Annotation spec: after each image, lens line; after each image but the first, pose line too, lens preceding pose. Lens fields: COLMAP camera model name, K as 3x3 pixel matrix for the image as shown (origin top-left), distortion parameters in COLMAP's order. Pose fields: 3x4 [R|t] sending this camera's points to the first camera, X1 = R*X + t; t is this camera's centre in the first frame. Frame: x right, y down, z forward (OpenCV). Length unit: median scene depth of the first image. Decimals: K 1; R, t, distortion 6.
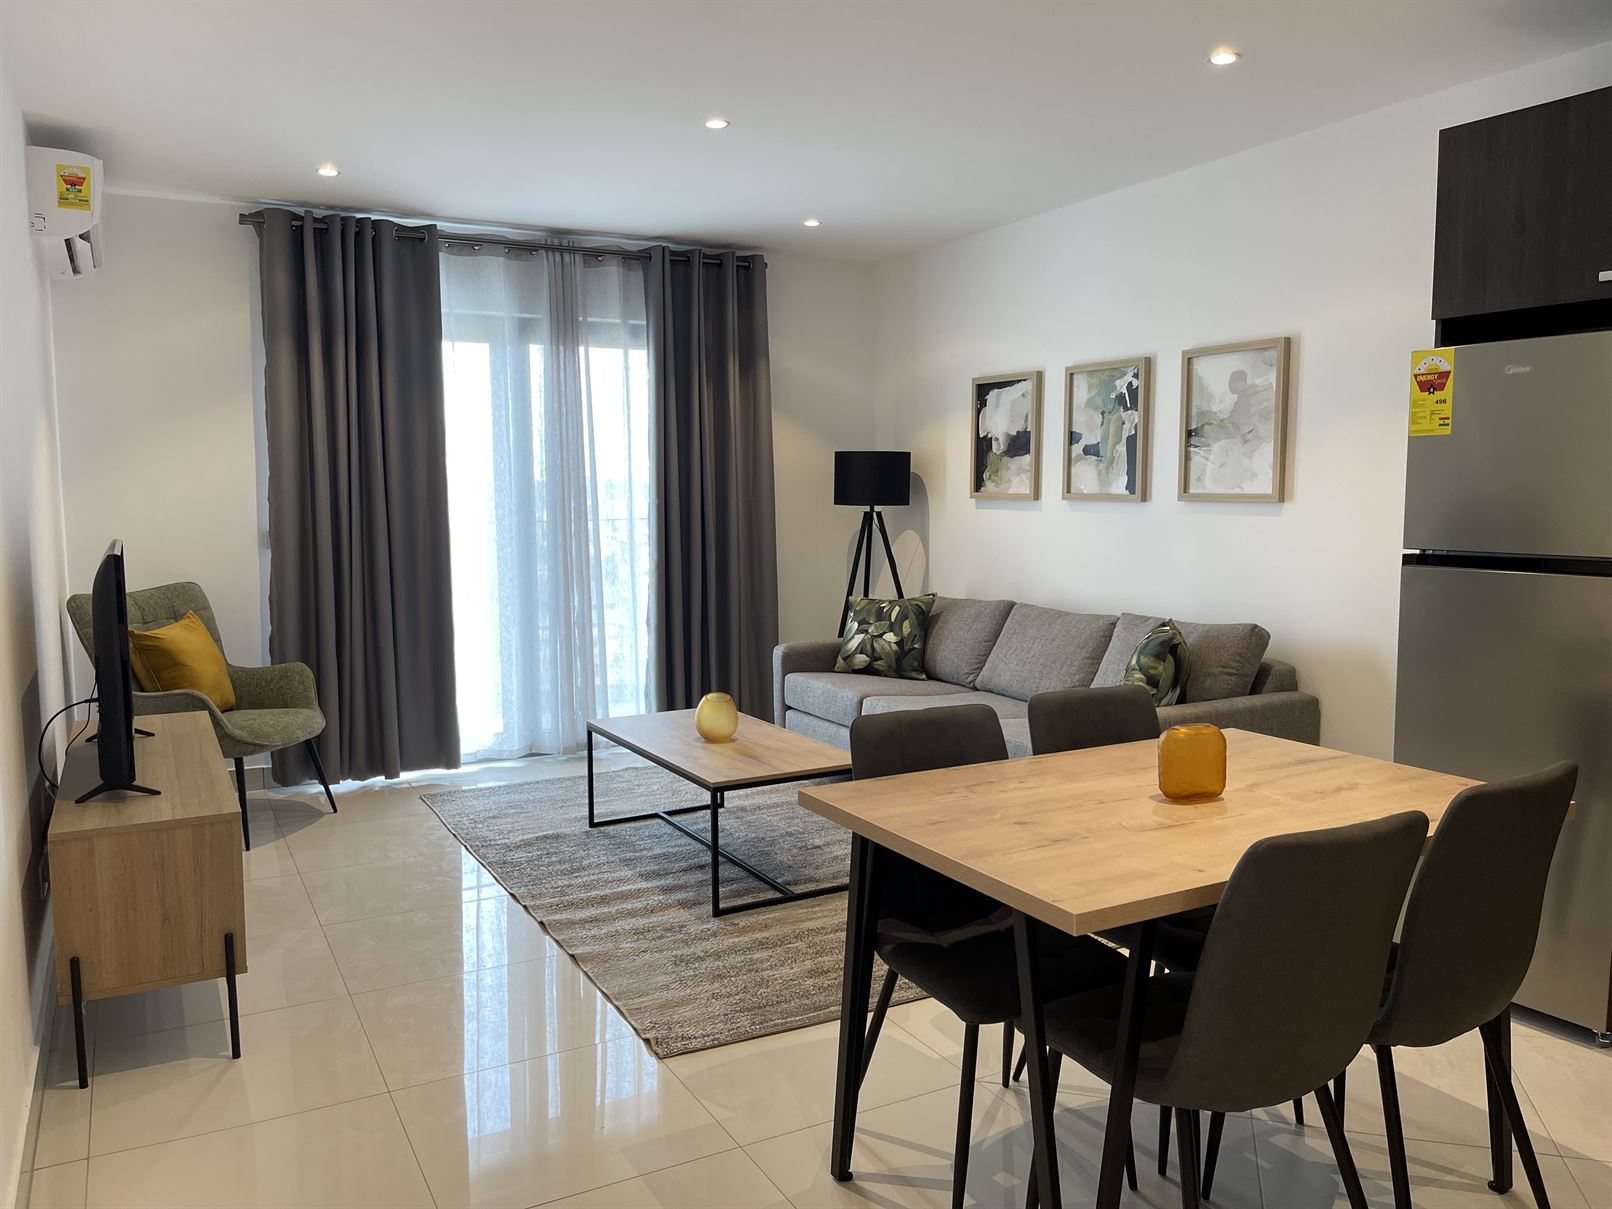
lens RADIAL K [[1215.0, 0, 796.8], [0, 1215.0, 606.9], [0, 0, 1]] dist [0.048958, -0.072106]
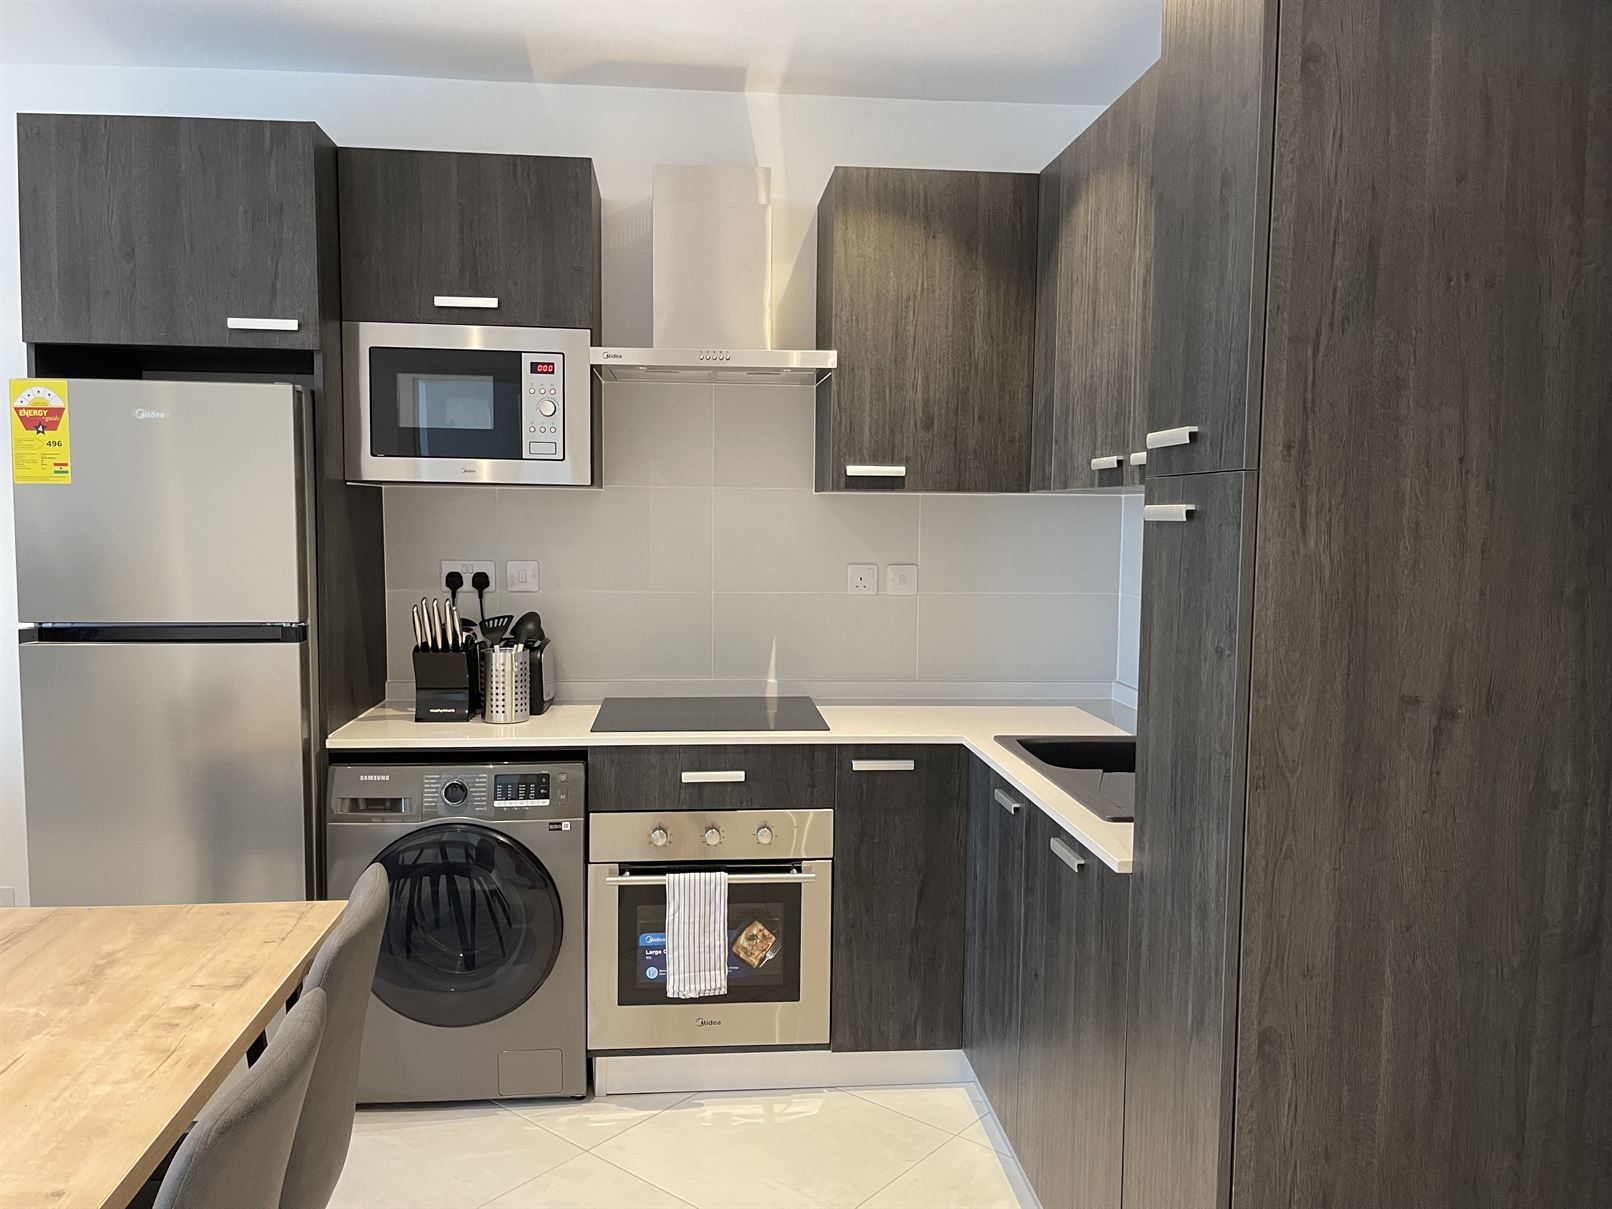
lens RADIAL K [[1215.0, 0, 805.6], [0, 1215.0, 621.6], [0, 0, 1]] dist [0.048958, -0.072106]
pose [[0.394987, -0.067788, 0.916182, -0.033901], [0.078470, 0.996119, 0.039872, -0.035702], [-0.915329, 0.056144, 0.398773, 0.184428]]
